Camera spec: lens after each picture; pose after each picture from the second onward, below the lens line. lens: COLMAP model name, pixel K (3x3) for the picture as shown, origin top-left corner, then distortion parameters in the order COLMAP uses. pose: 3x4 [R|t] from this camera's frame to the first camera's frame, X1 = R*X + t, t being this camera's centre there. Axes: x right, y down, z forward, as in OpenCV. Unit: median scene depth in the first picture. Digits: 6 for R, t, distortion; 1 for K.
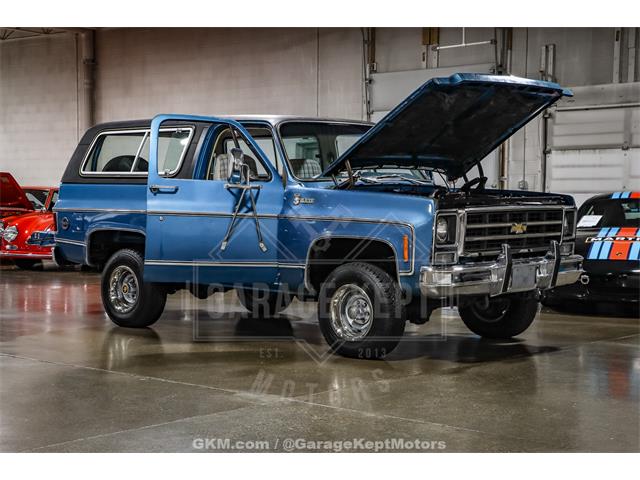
lens RADIAL K [[1060.2, 0, 320.0], [0, 1060.2, 240.0], [0, 0, 1]] dist [0.153152, 0.136607]
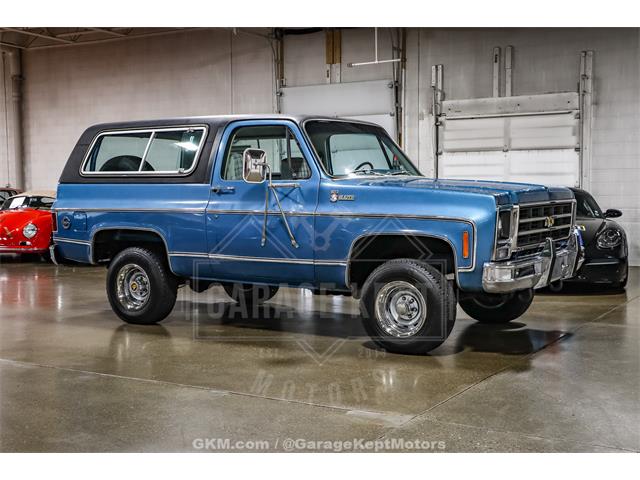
lens RADIAL K [[814.4, 0, 320.0], [0, 814.4, 240.0], [0, 0, 1]] dist [-0.018489, 0.322218]
pose [[0.984392, -0.022123, 0.174595, -0.142620], [0.018790, 0.999609, 0.020721, -0.011351], [-0.174985, -0.017117, 0.984422, 0.206506]]
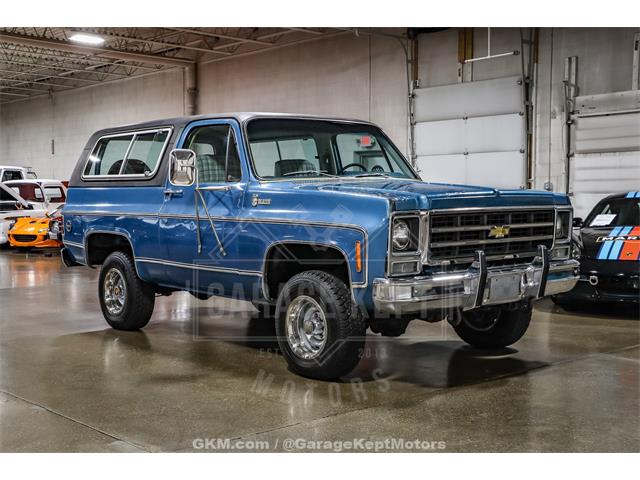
lens RADIAL K [[814.4, 0, 320.0], [0, 814.4, 240.0], [0, 0, 1]] dist [-0.018489, 0.322218]
pose [[0.993439, -0.002602, -0.114335, 0.095240], [0.003647, 0.999953, 0.008931, -0.008718], [0.114306, -0.009289, 0.993402, 0.259623]]
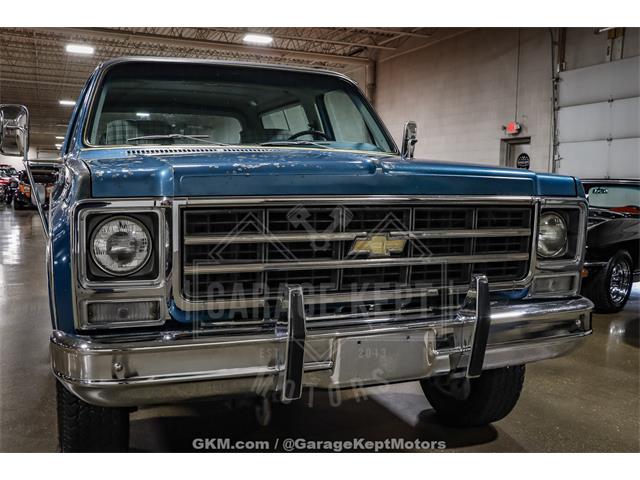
lens RADIAL K [[653.3, 0, 320.0], [0, 653.3, 240.0], [0, 0, 1]] dist [-0.132433, 0.333811]
pose [[0.905051, 0.049361, -0.422428, 0.227250], [-0.032339, 0.998354, 0.047372, -0.020485], [0.424071, -0.029213, 0.905158, 0.609303]]
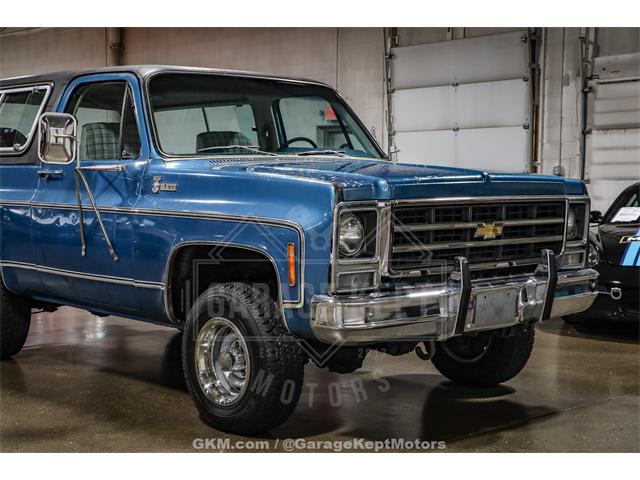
lens RADIAL K [[979.5, 0, 320.0], [0, 979.5, 240.0], [0, 0, 1]] dist [0.112866, 0.147039]
pose [[0.996884, 0.004386, -0.078755, 0.107823], [-0.003284, 0.999895, 0.014107, -0.010944], [0.078809, -0.013804, 0.996794, 0.330840]]
